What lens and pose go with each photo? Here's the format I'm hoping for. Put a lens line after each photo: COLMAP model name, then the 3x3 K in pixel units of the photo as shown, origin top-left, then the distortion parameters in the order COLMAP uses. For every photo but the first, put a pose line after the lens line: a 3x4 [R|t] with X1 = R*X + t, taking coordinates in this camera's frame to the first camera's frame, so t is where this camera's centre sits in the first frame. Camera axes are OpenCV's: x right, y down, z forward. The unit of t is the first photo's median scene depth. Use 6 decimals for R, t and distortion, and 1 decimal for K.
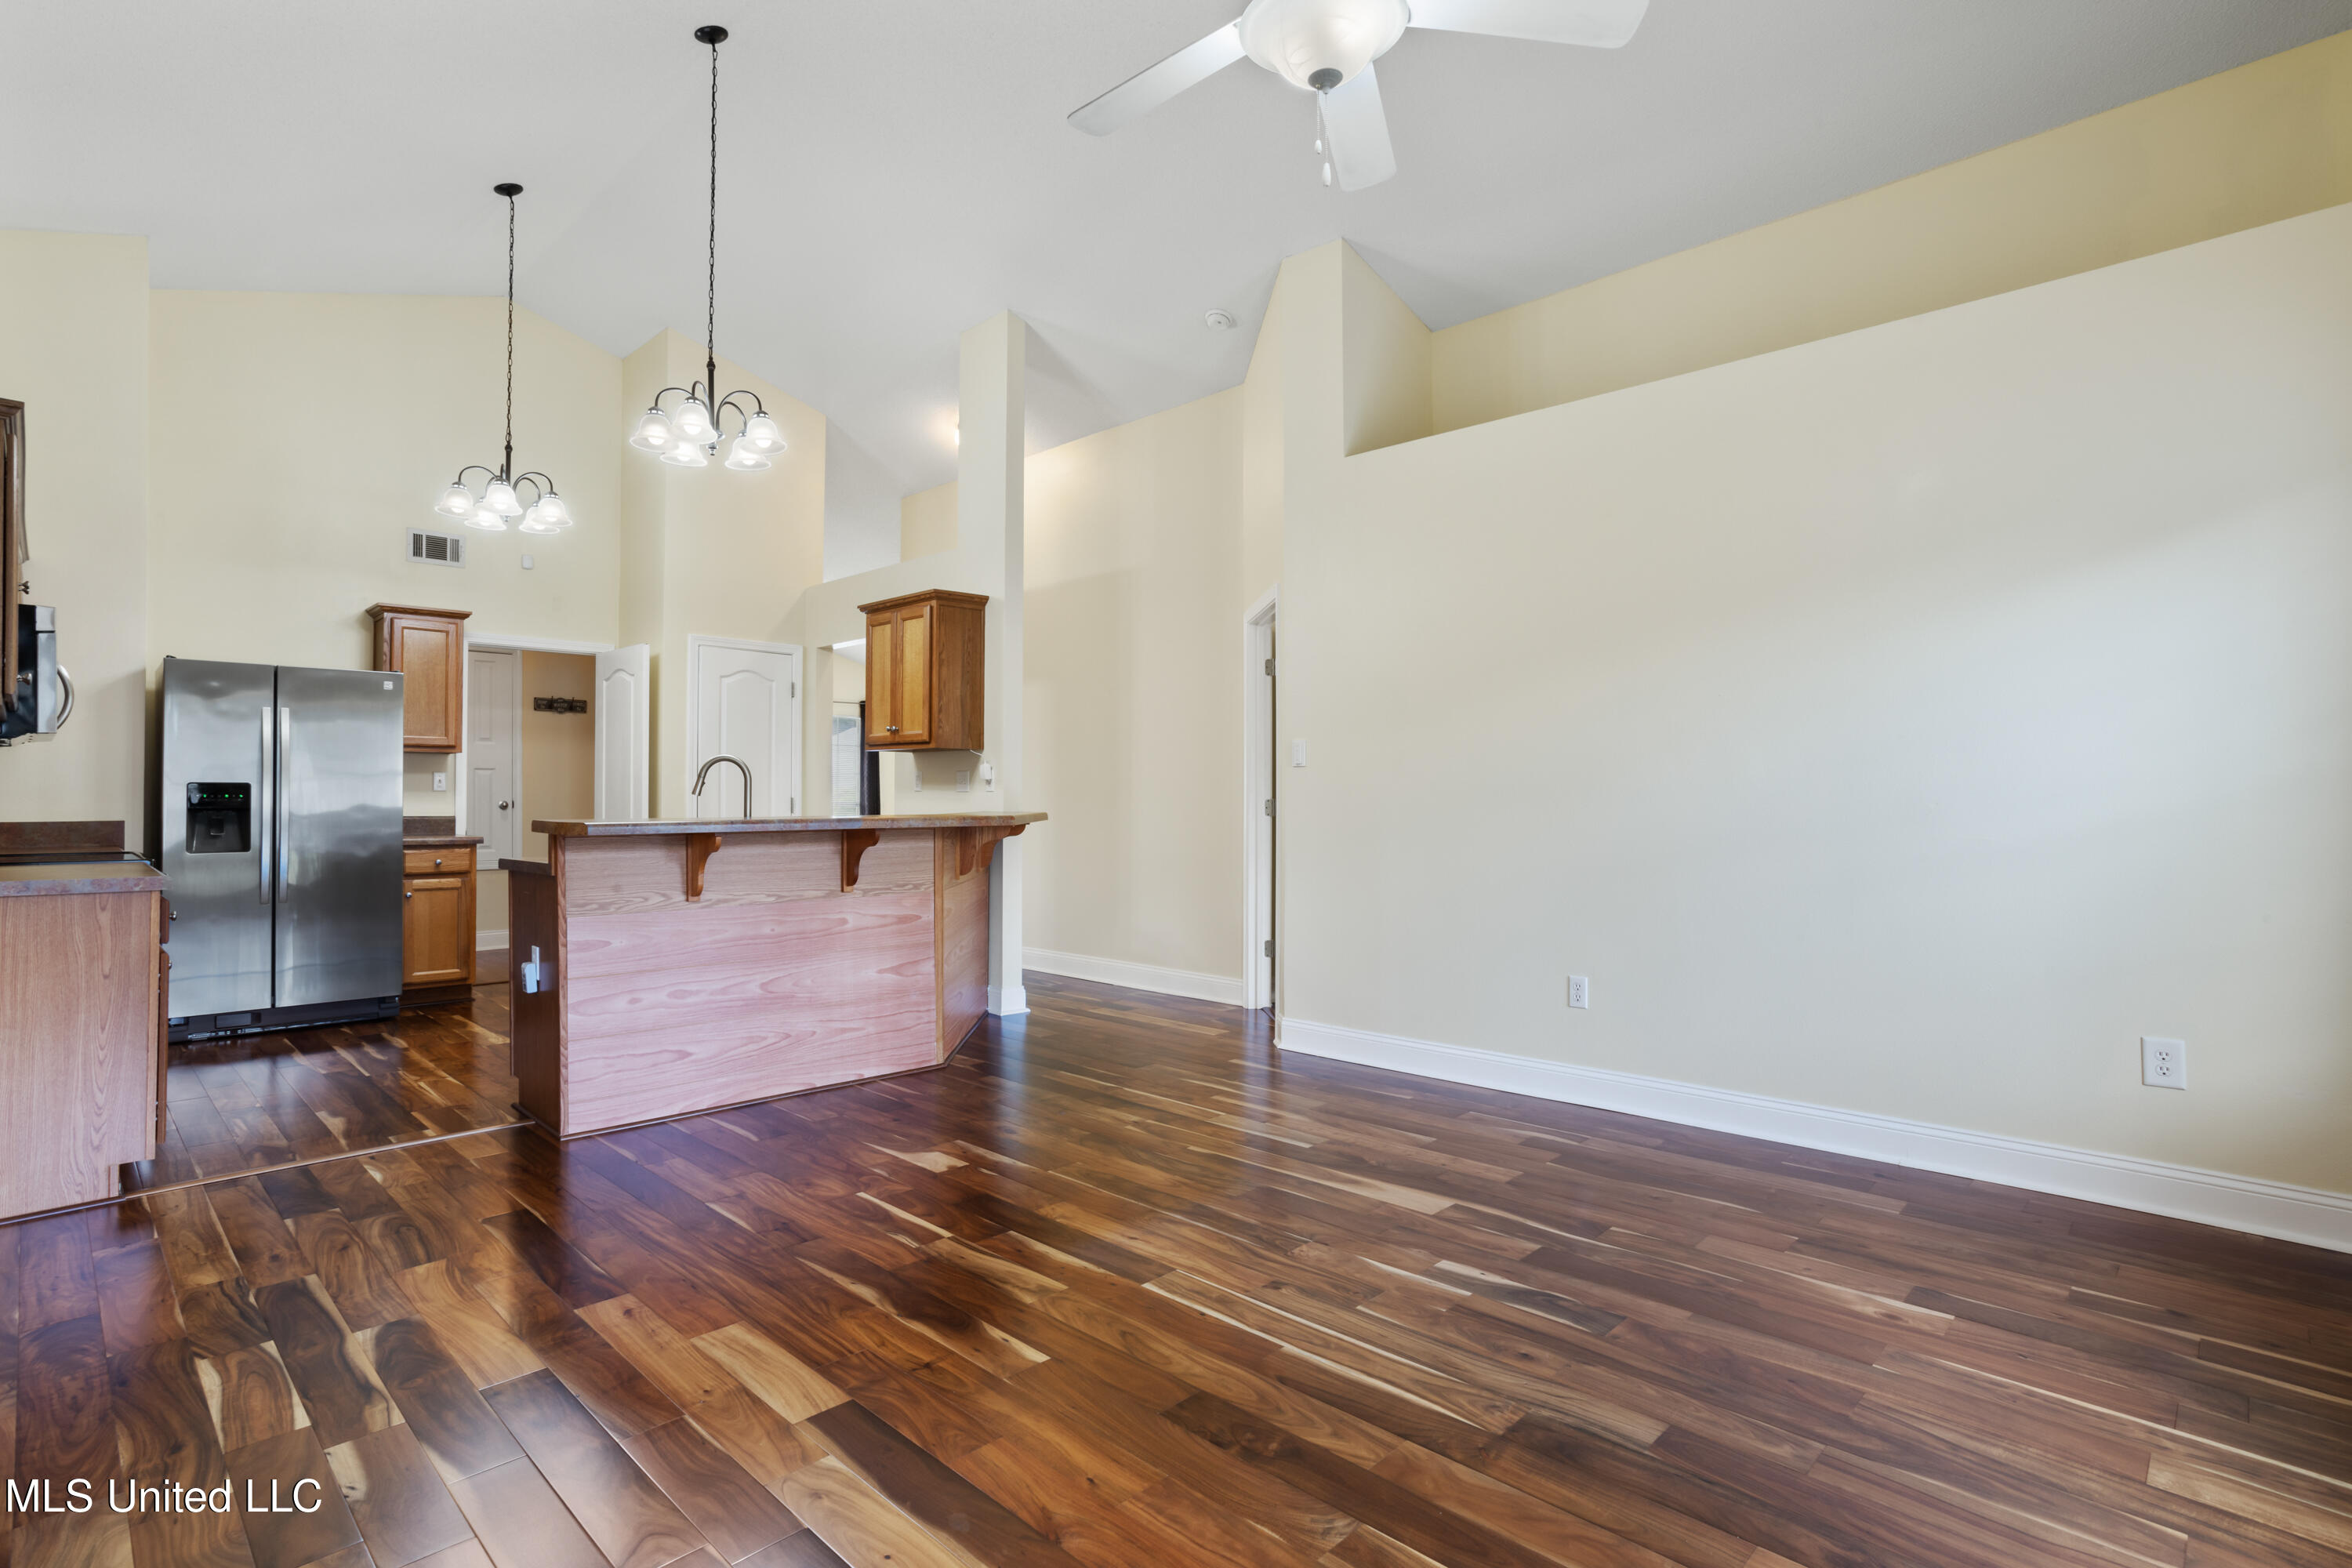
lens RADIAL K [[1137.6, 0, 1171.9], [0, 1137.6, 788.1], [0, 0, 1]] dist [-0.045867, 0.026069]
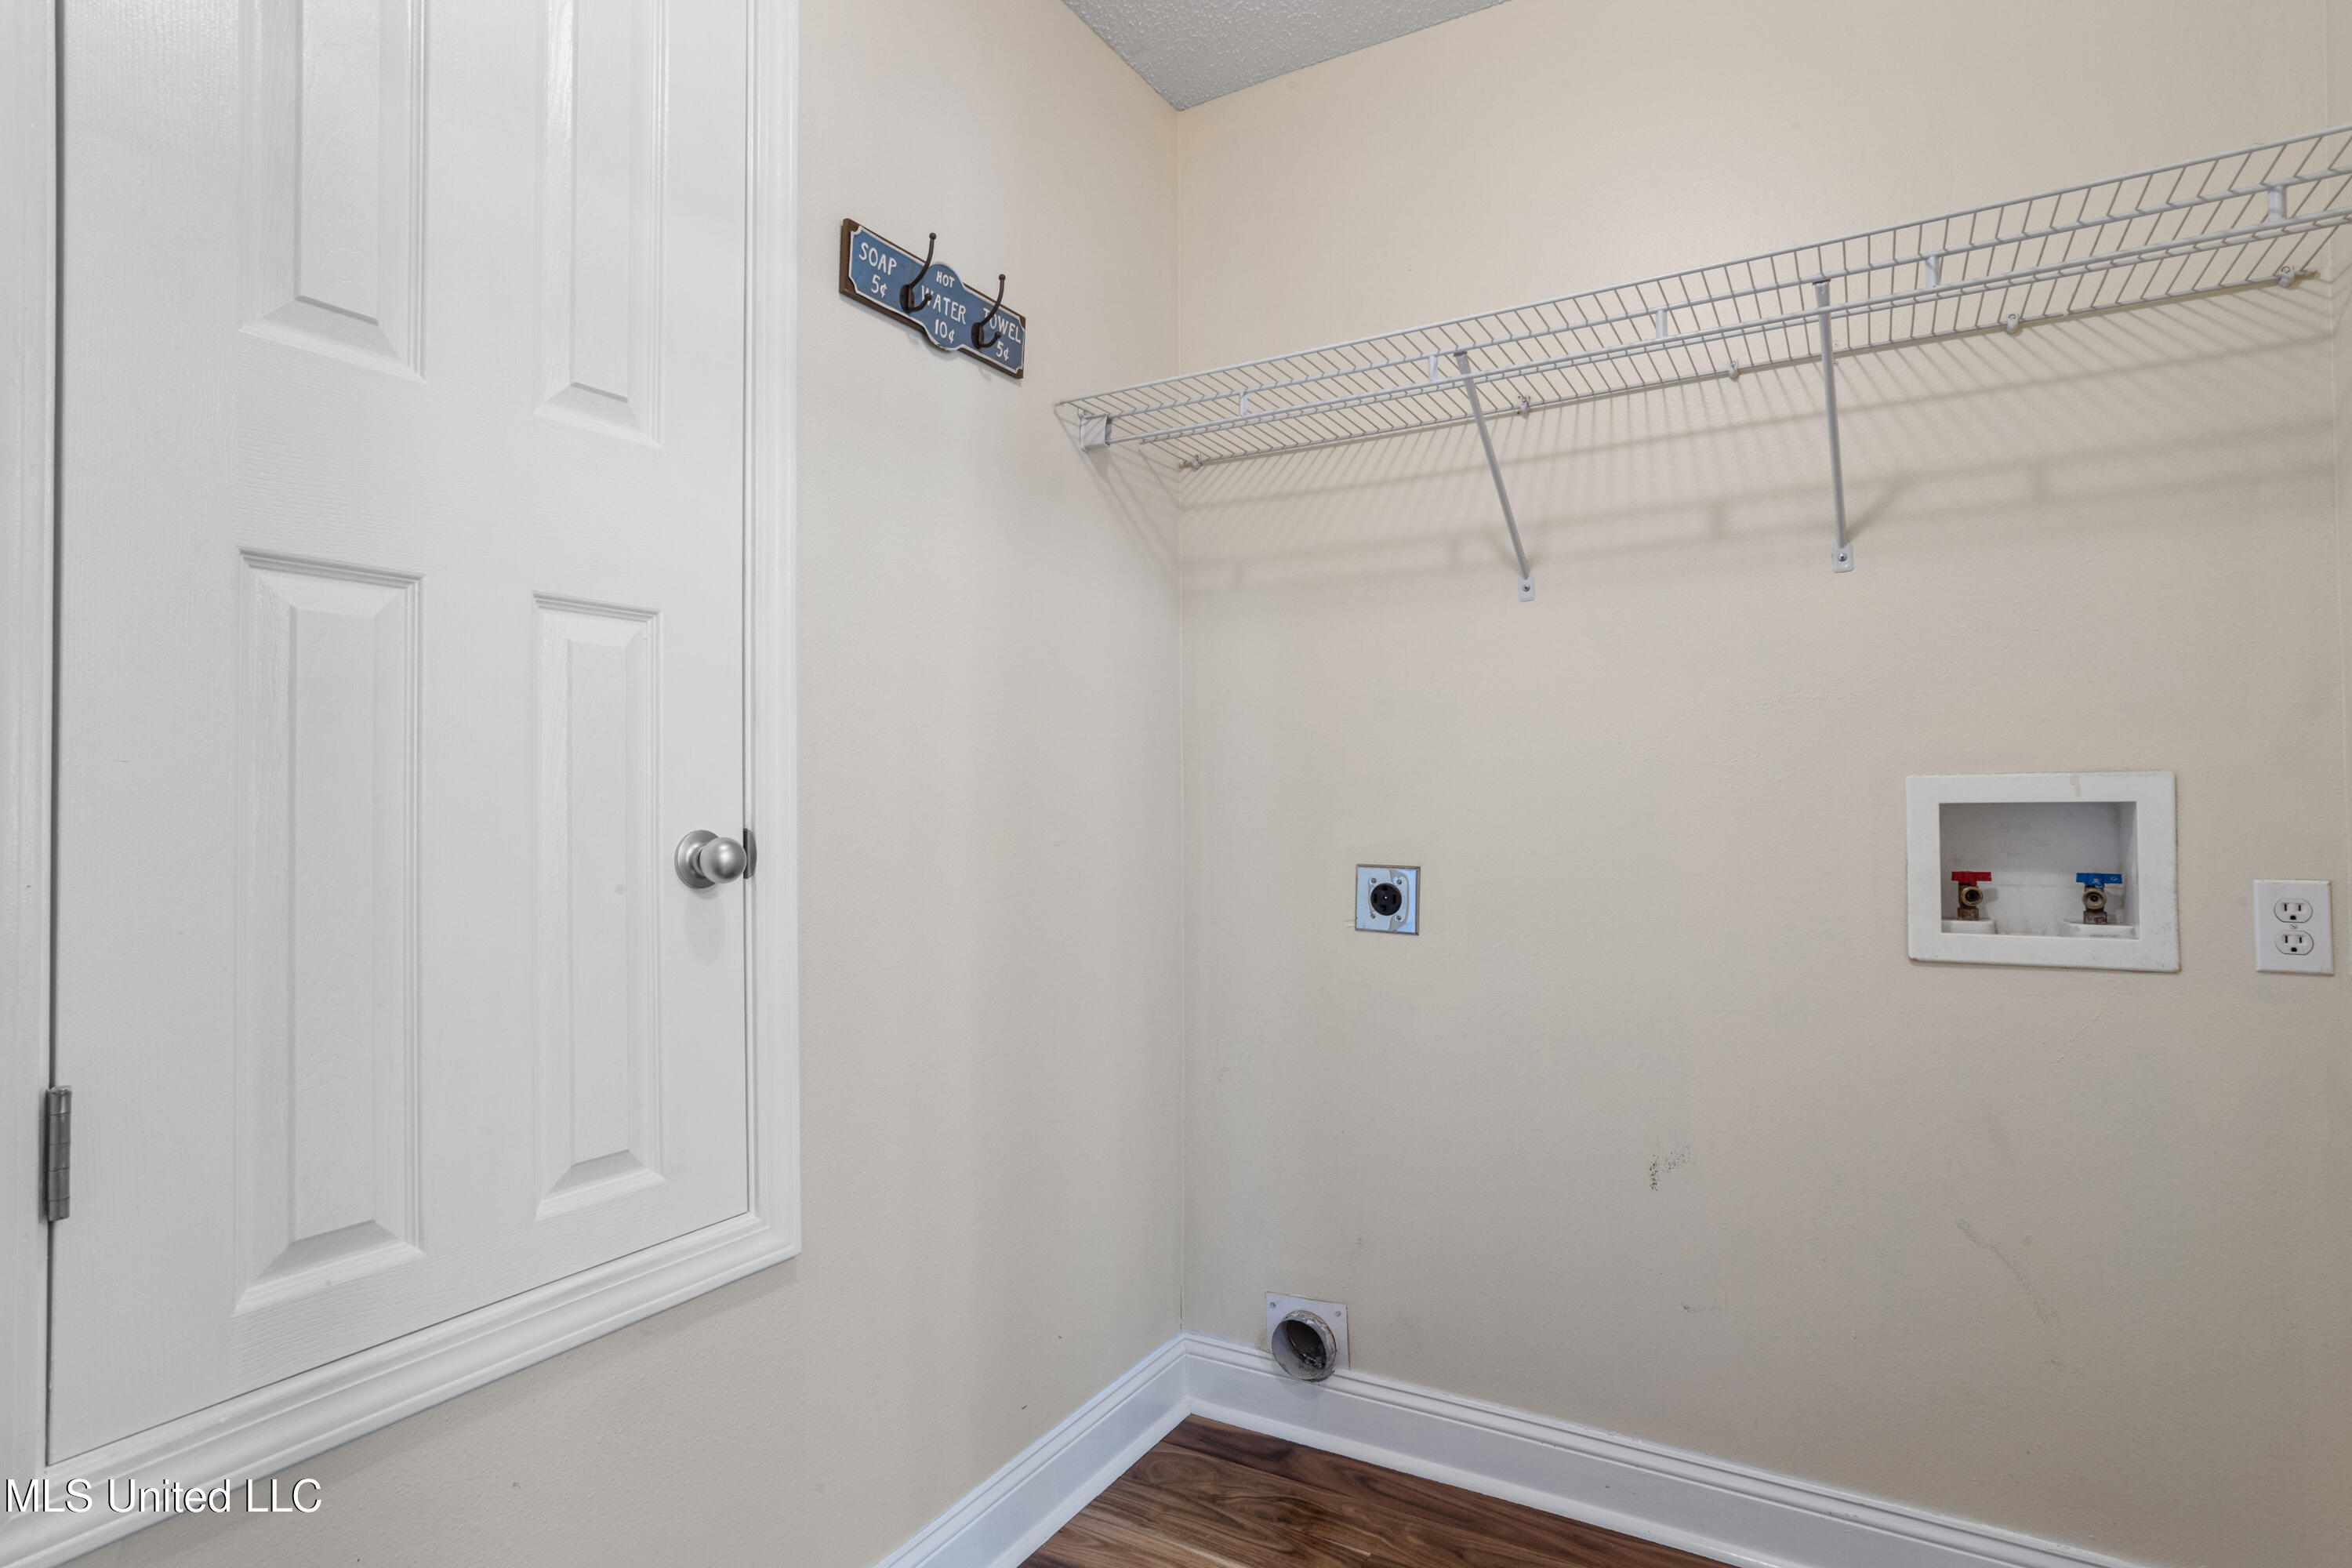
lens RADIAL K [[1221.1, 0, 1183.8], [0, 1221.1, 790.1], [0, 0, 1]] dist [-0.045078, 0.024514]
pose [[0.967942, 0.003590, 0.251150, -1.101071], [-0.002931, 0.999991, -0.002999, 0.011342], [-0.251158, 0.002167, 0.967944, 1.582891]]
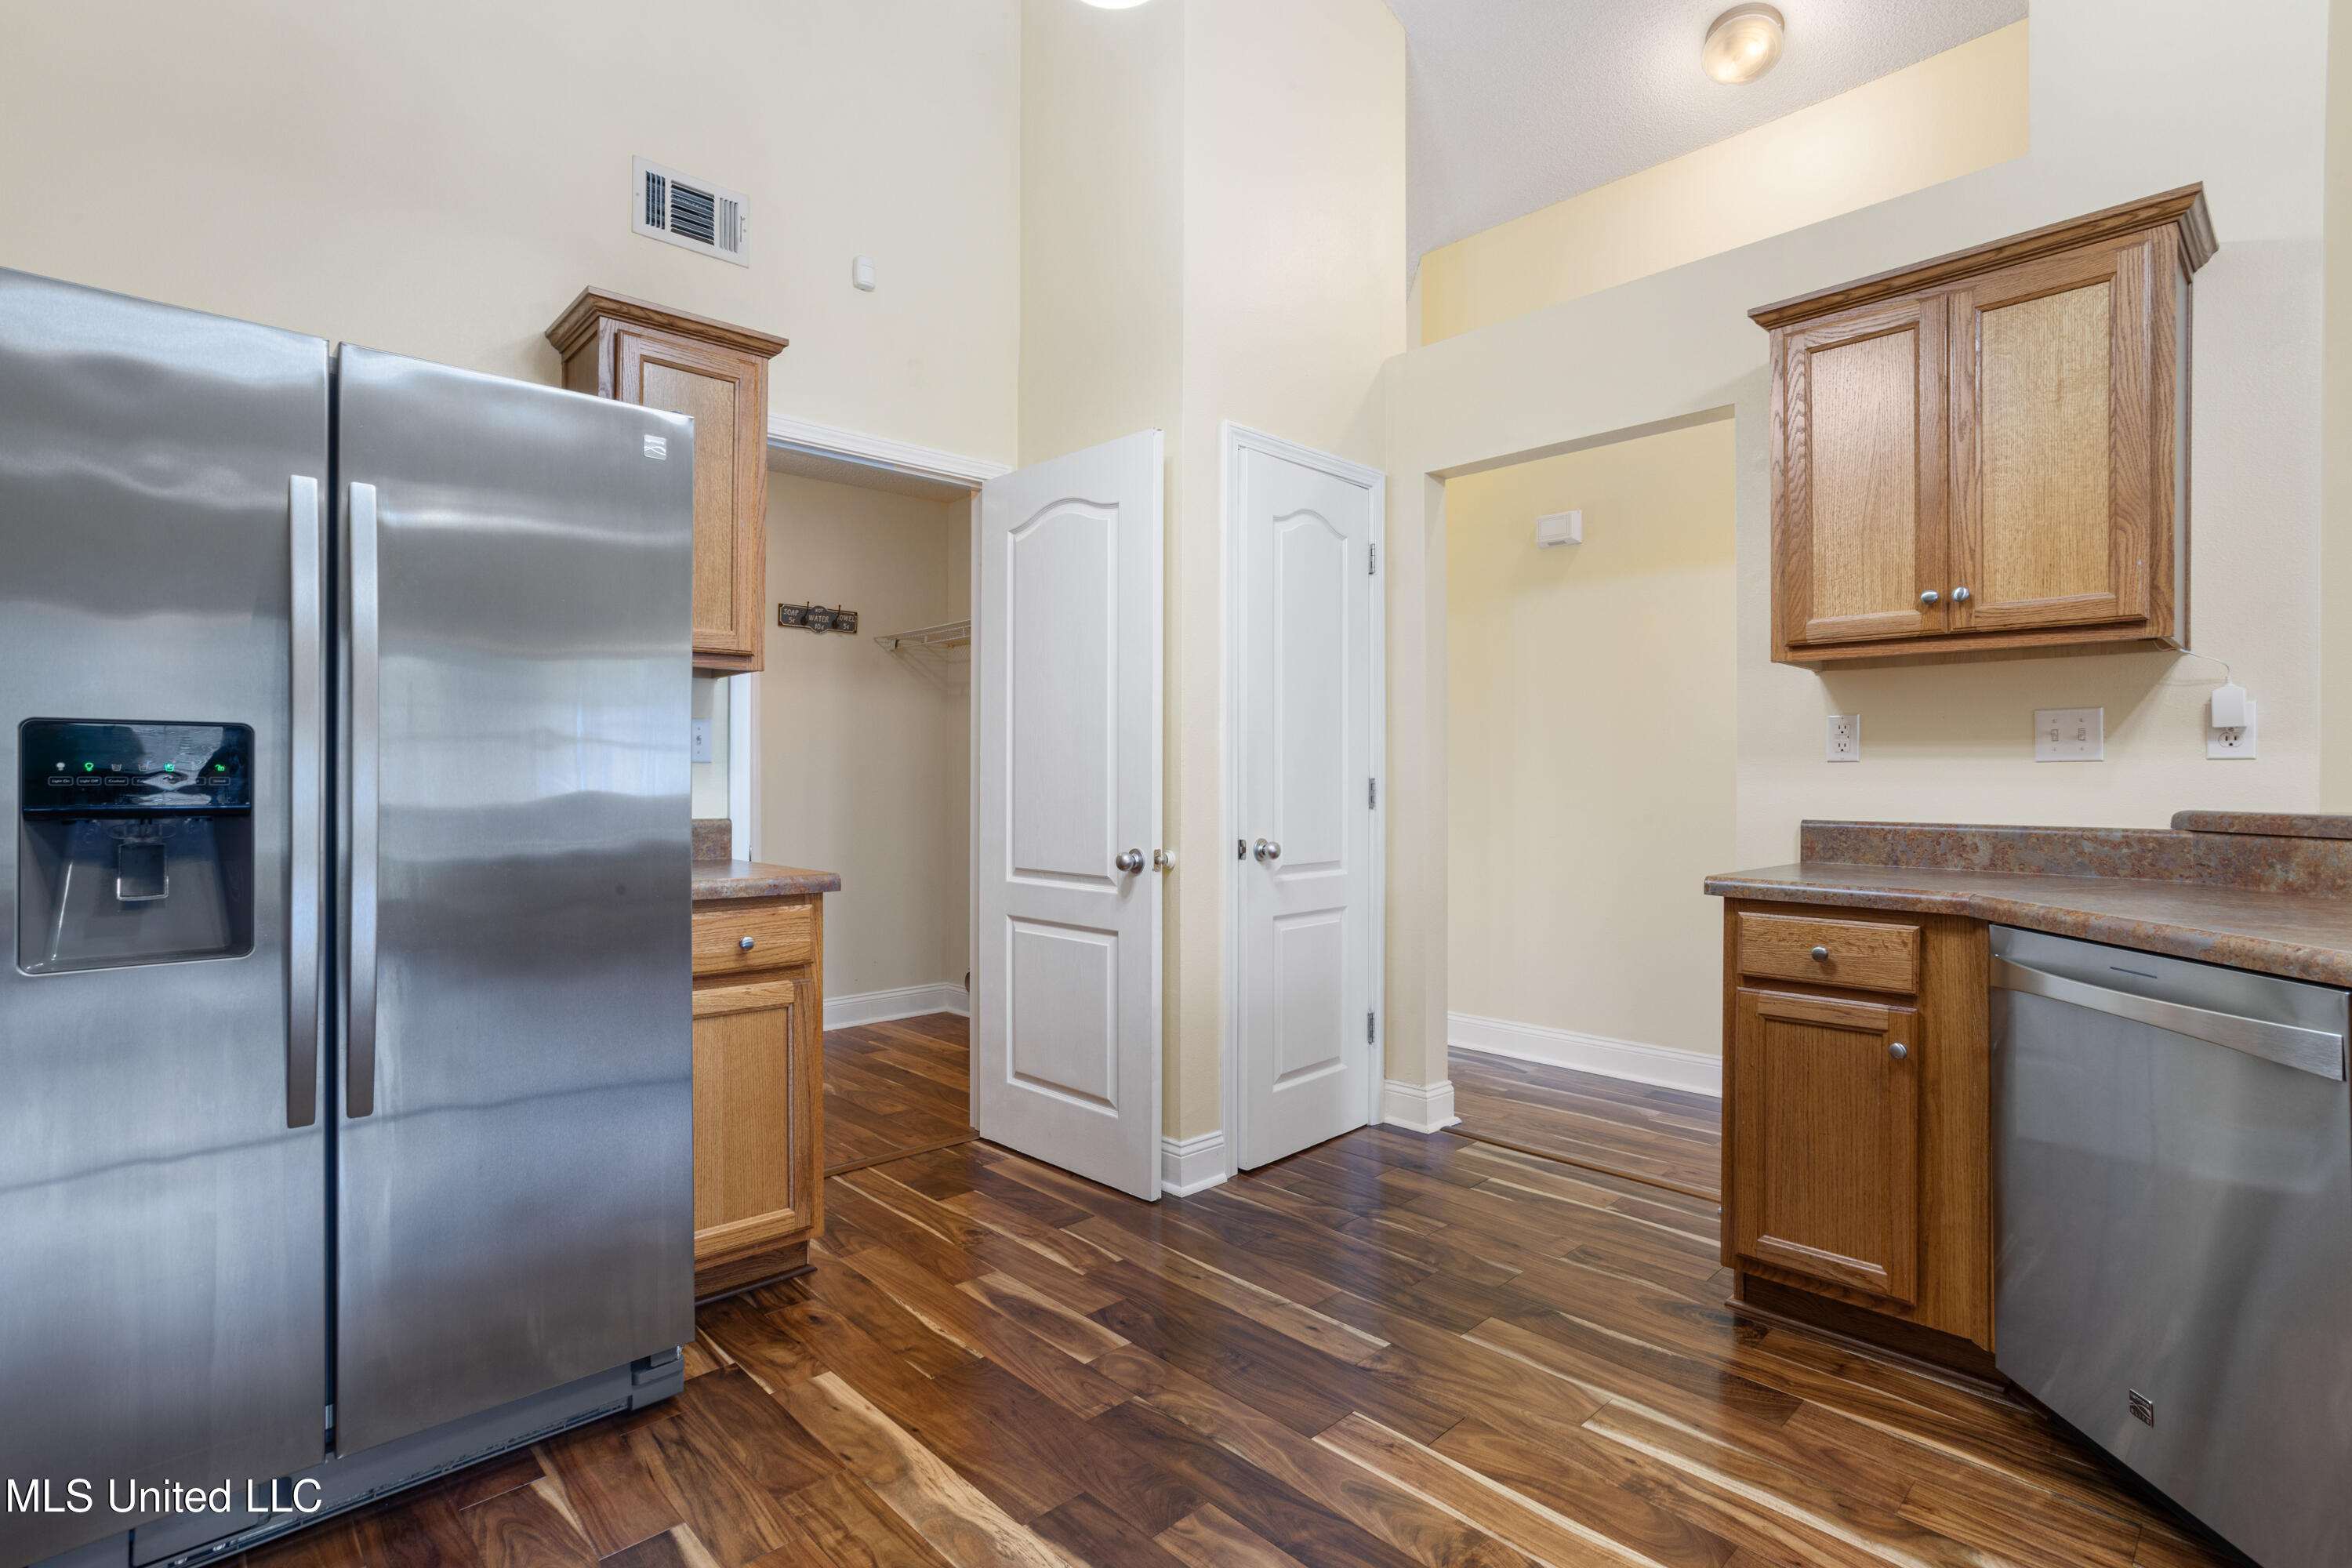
lens RADIAL K [[1137.6, 0, 1176.1], [0, 1137.6, 773.9], [0, 0, 1]] dist [-0.045867, 0.026069]
pose [[0.999422, -0.000304, -0.033990, -0.676440], [0.000357, 0.999999, 0.001565, 0.009932], [0.033989, -0.001577, 0.999421, 0.845035]]
